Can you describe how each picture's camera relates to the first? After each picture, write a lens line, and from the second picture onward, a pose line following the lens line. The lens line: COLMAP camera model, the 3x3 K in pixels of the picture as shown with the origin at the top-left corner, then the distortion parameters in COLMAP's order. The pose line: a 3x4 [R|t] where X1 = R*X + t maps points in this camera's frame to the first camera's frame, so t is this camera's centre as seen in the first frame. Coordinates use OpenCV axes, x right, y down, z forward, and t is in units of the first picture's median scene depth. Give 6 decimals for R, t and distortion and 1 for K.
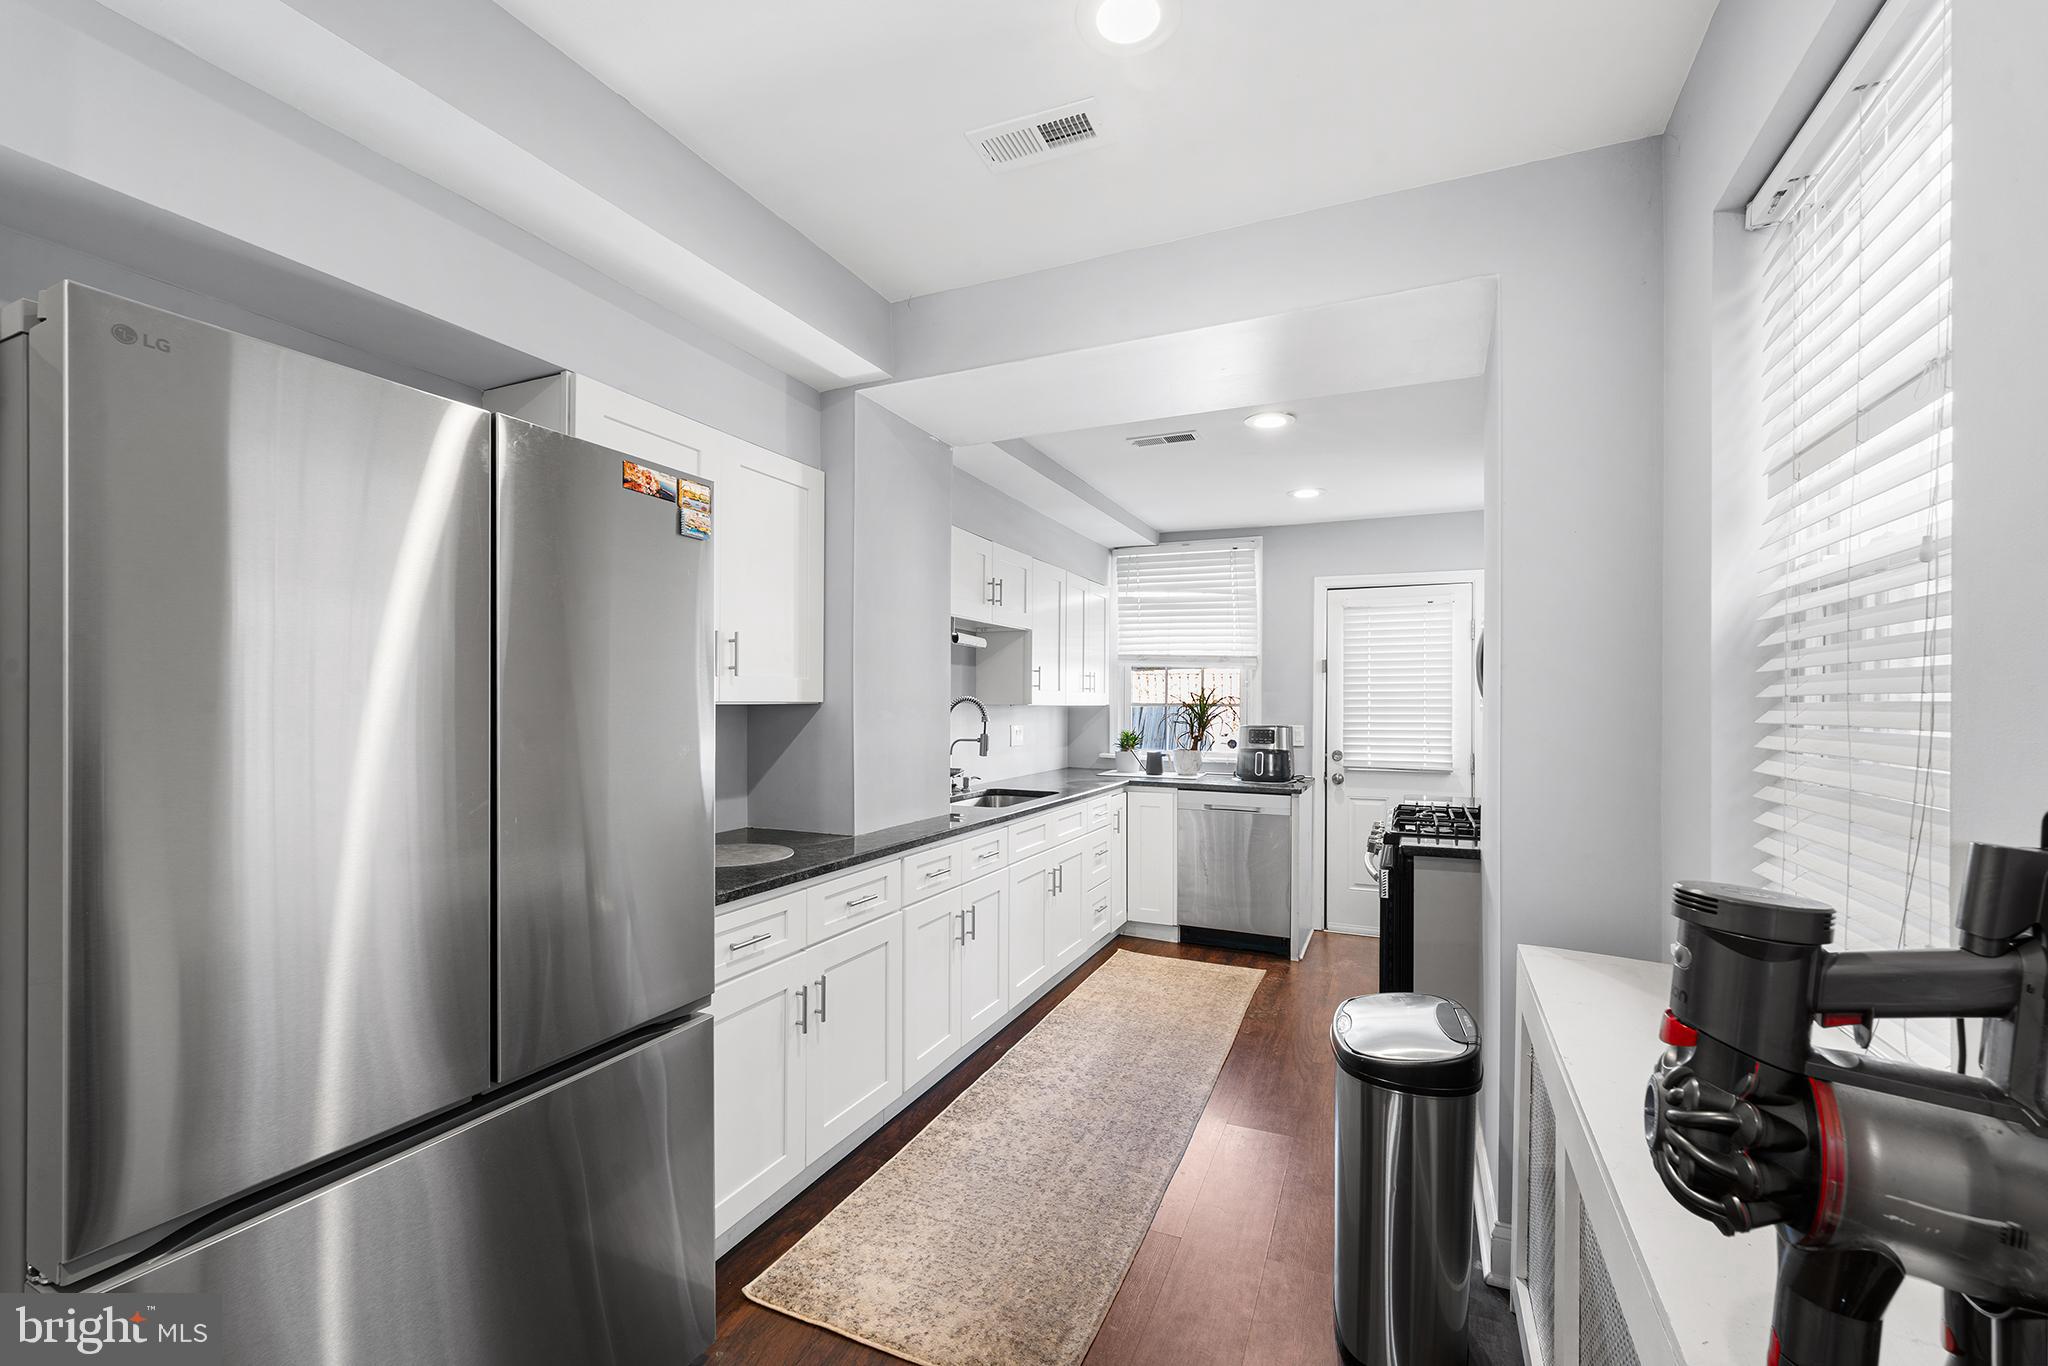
lens RADIAL K [[842.7, 0, 1036.5], [0, 842.7, 707.6], [0, 0, 1]] dist [-0.001806, -0.000602]
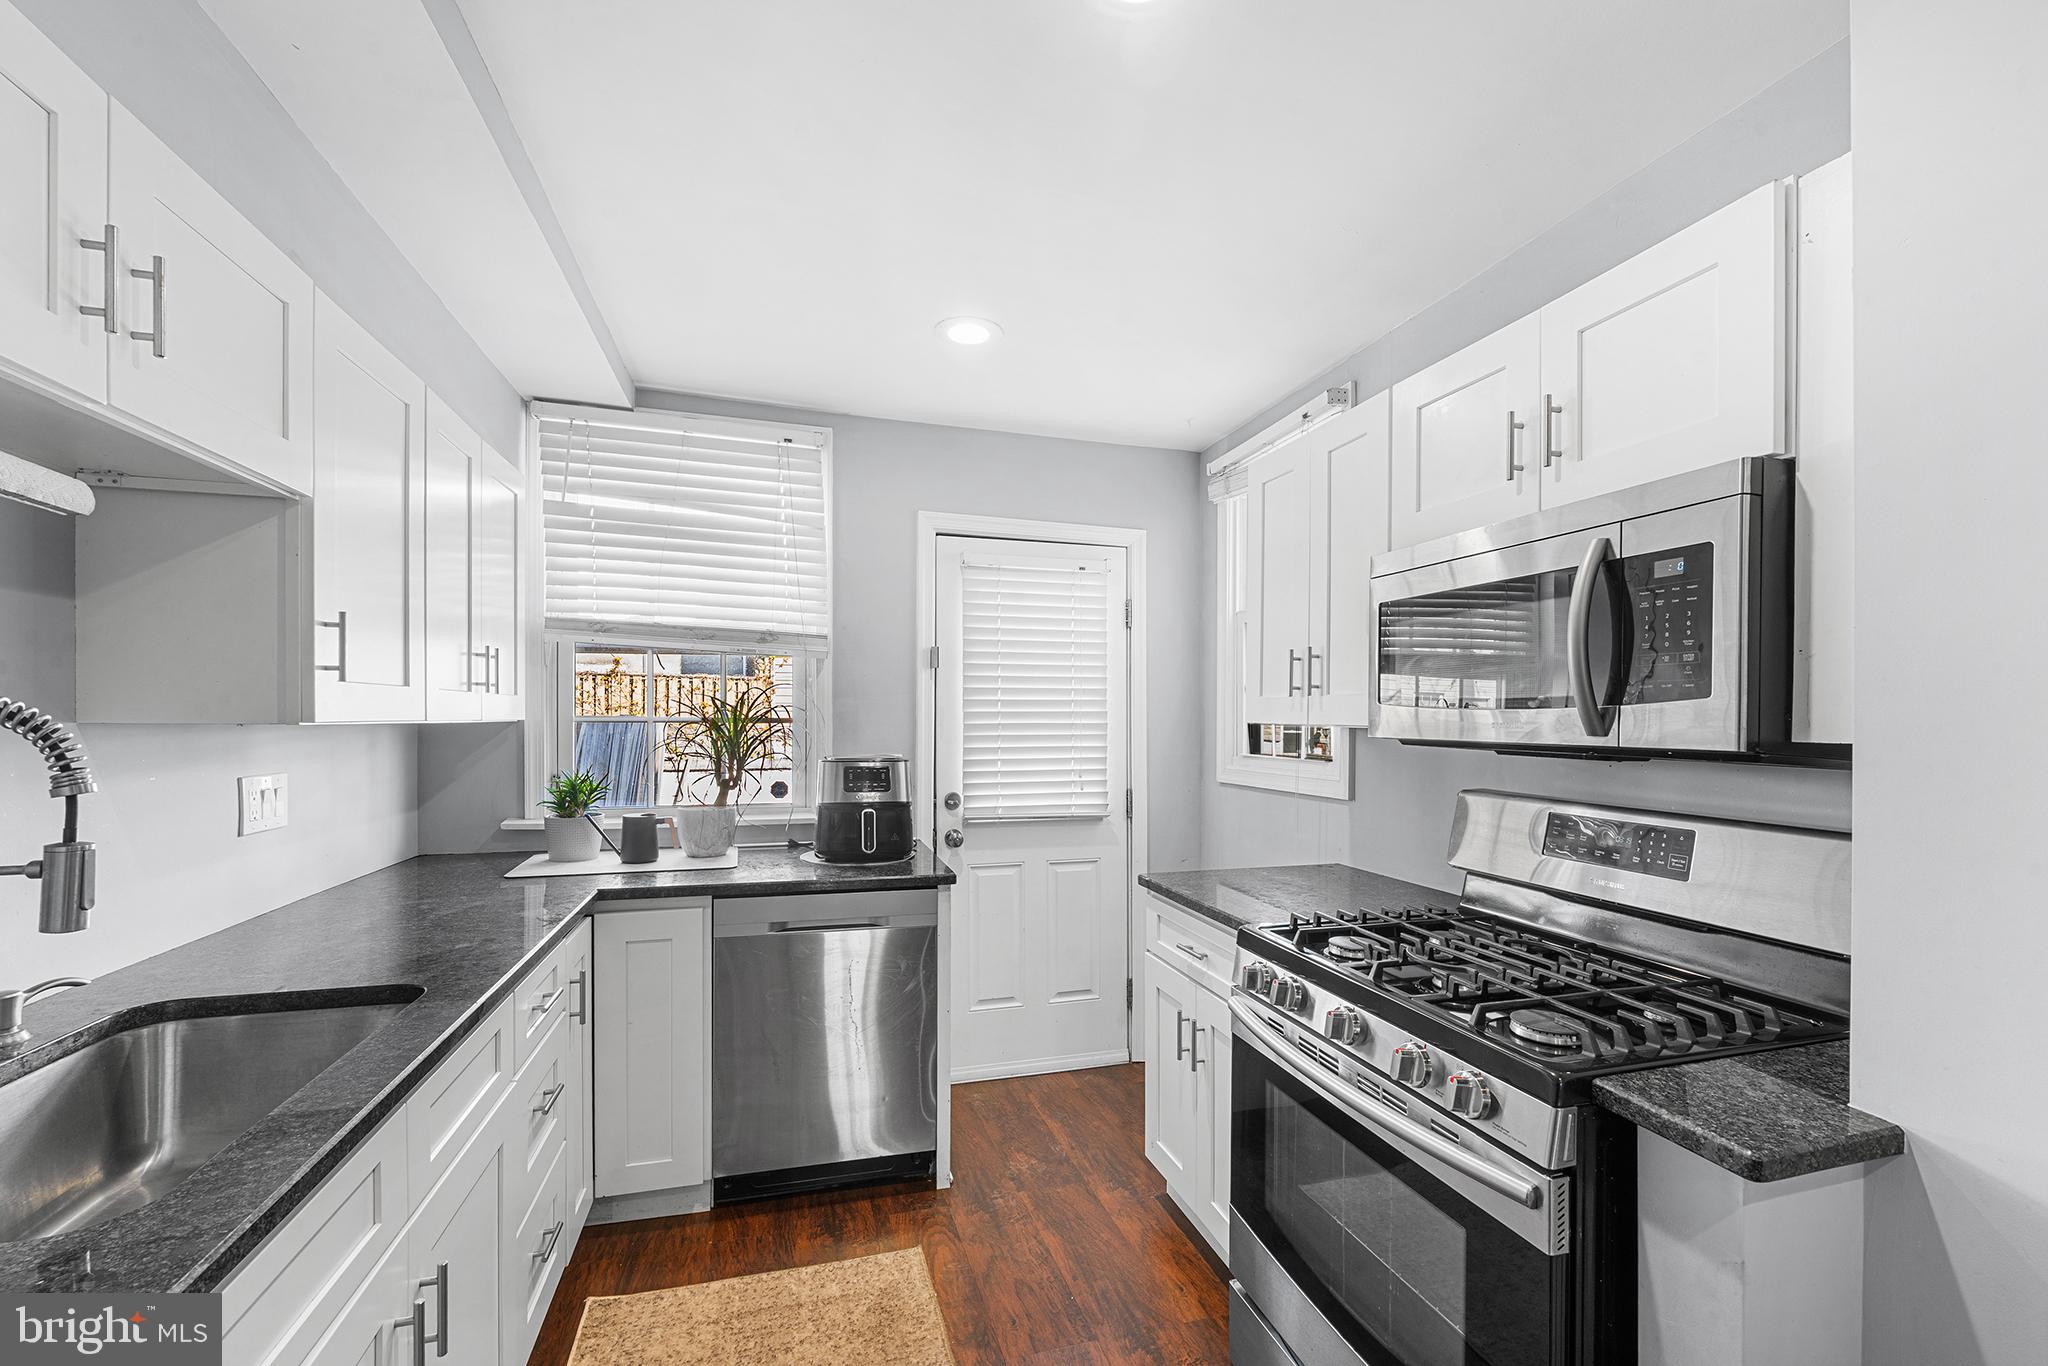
lens RADIAL K [[843.7, 0, 1023.2], [0, 843.7, 726.0], [0, 0, 1]] dist [-0.001007, -0.000127]
pose [[0.771264, -0.005673, 0.636490, -0.001076], [0.000192, 0.999962, 0.008679, -0.004292], [-0.636515, -0.006572, 0.771236, 0.482637]]
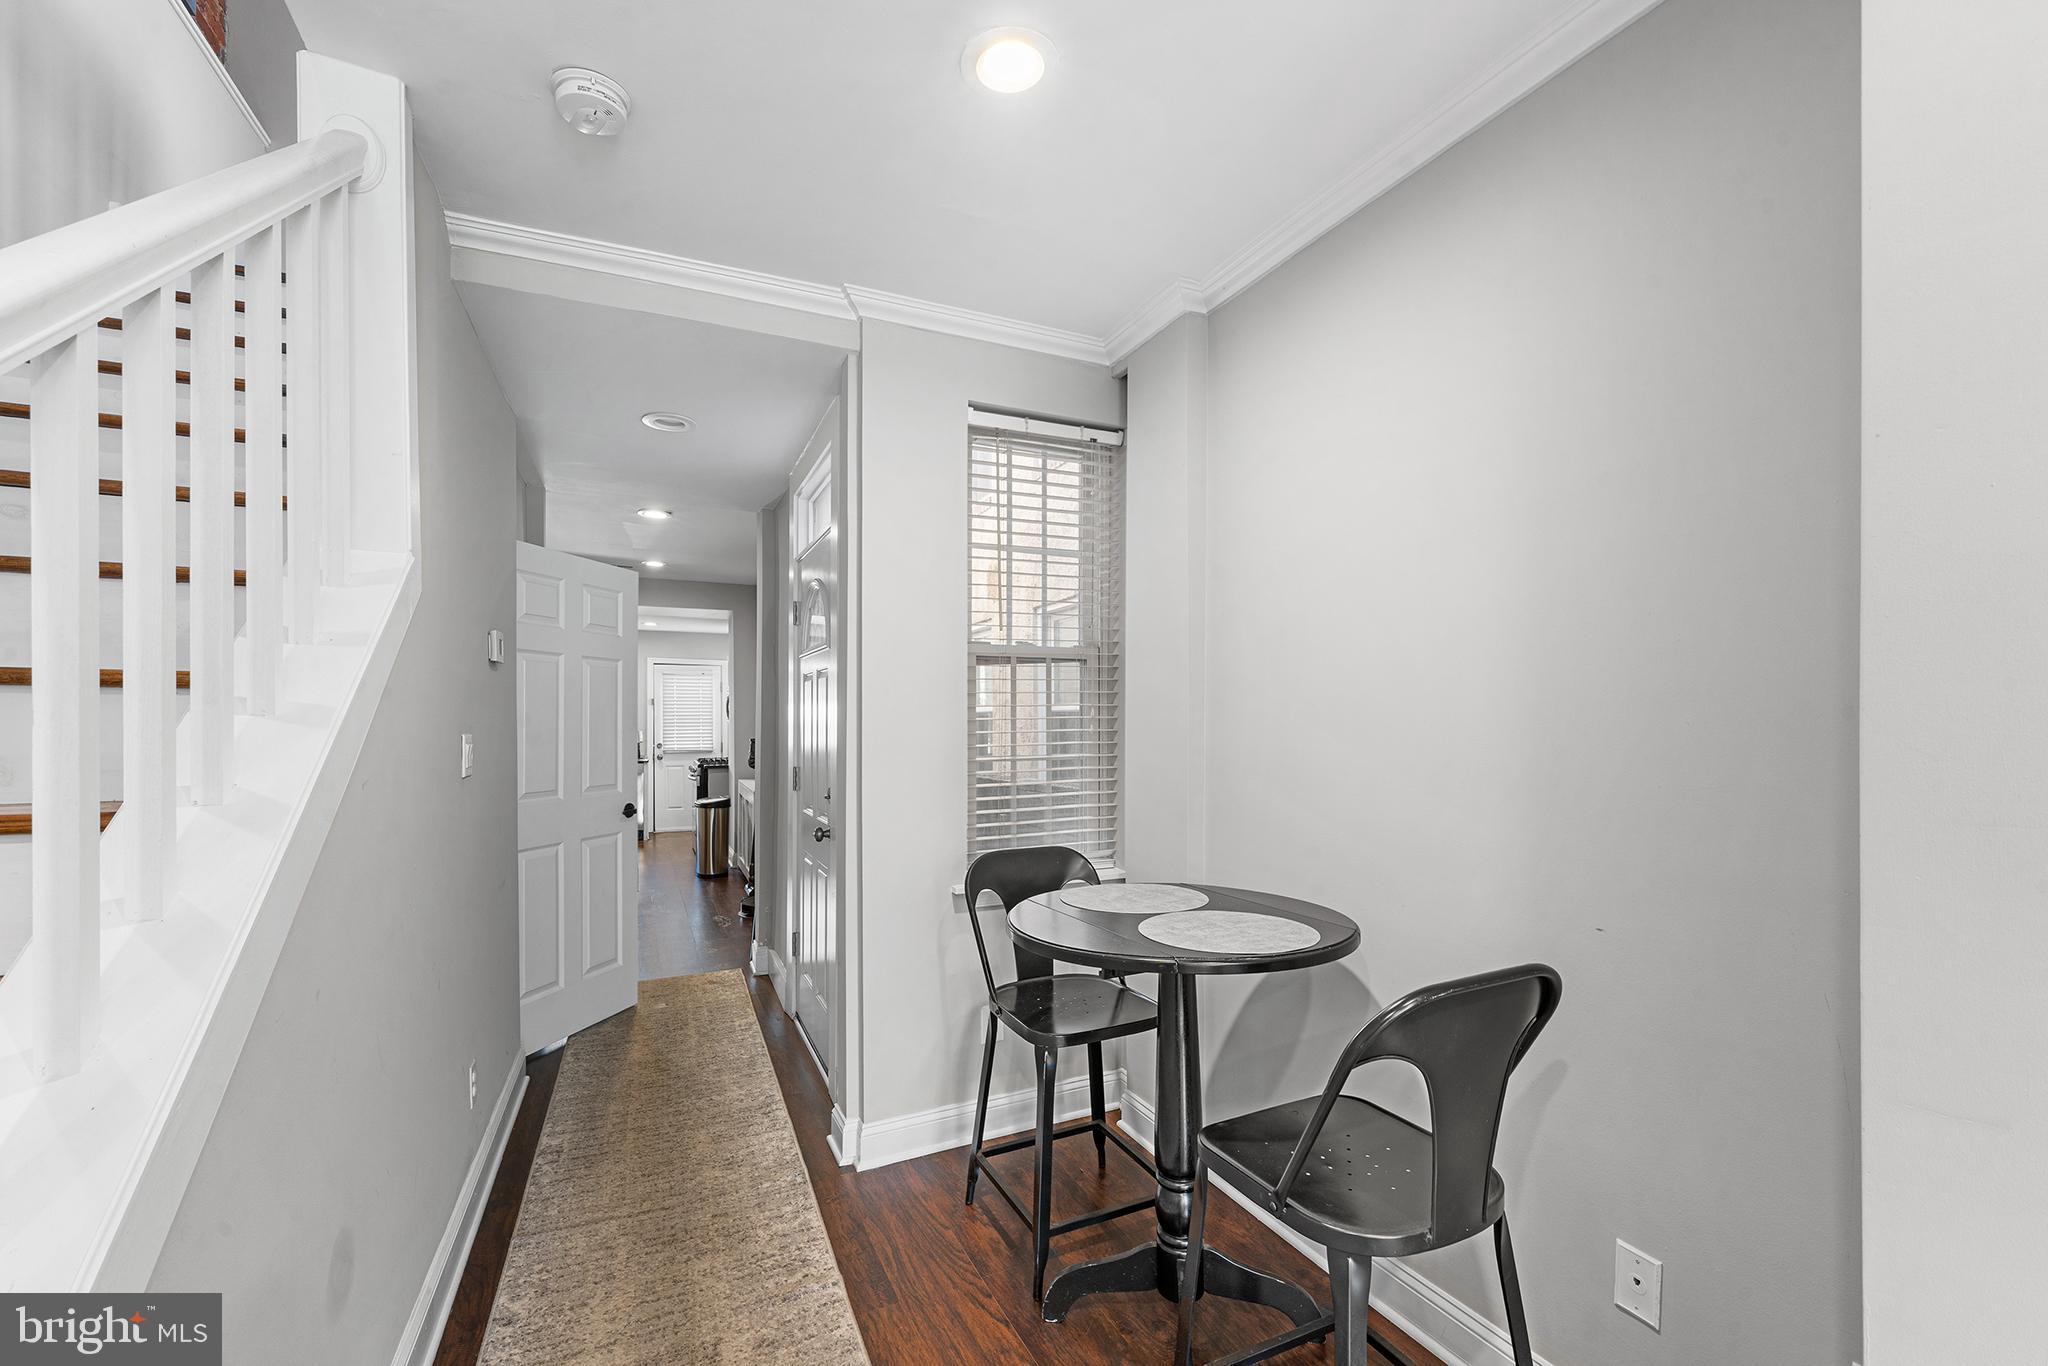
lens RADIAL K [[842.7, 0, 1036.5], [0, 842.7, 707.6], [0, 0, 1]] dist [-0.001806, -0.000602]
pose [[0.661282, -0.004991, 0.750121, -0.571174], [0.007750, 0.999970, -0.000179, -0.028207], [-0.750097, 0.005932, 0.661301, -1.039282]]
